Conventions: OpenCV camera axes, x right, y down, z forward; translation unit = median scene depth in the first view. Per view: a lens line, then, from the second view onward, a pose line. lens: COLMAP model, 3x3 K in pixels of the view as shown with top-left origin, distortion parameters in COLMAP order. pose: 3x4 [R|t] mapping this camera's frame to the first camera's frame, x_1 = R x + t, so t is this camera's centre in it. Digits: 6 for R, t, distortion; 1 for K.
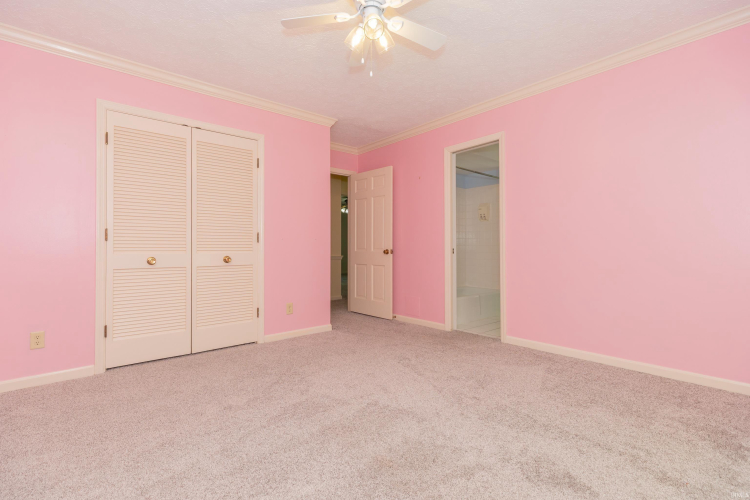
lens RADIAL K [[333.7, 0, 376.3], [0, 333.7, 253.3], [0, 0, 1]] dist [-0.001134, 0.001578]
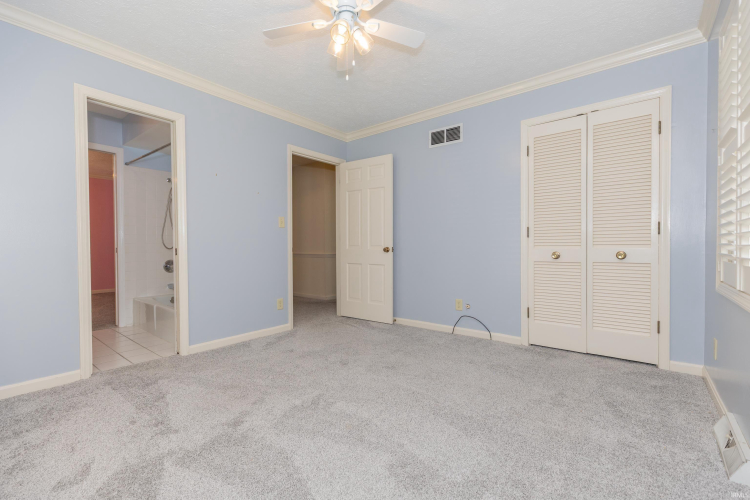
lens RADIAL K [[333.7, 0, 368.7], [0, 333.7, 254.9], [0, 0, 1]] dist [-0.001134, 0.001578]
pose [[0.170708, 0.024356, -0.985021, 0.191079], [-0.000090, 0.999695, 0.024703, -0.002739], [0.985322, -0.004128, 0.170658, 0.161062]]
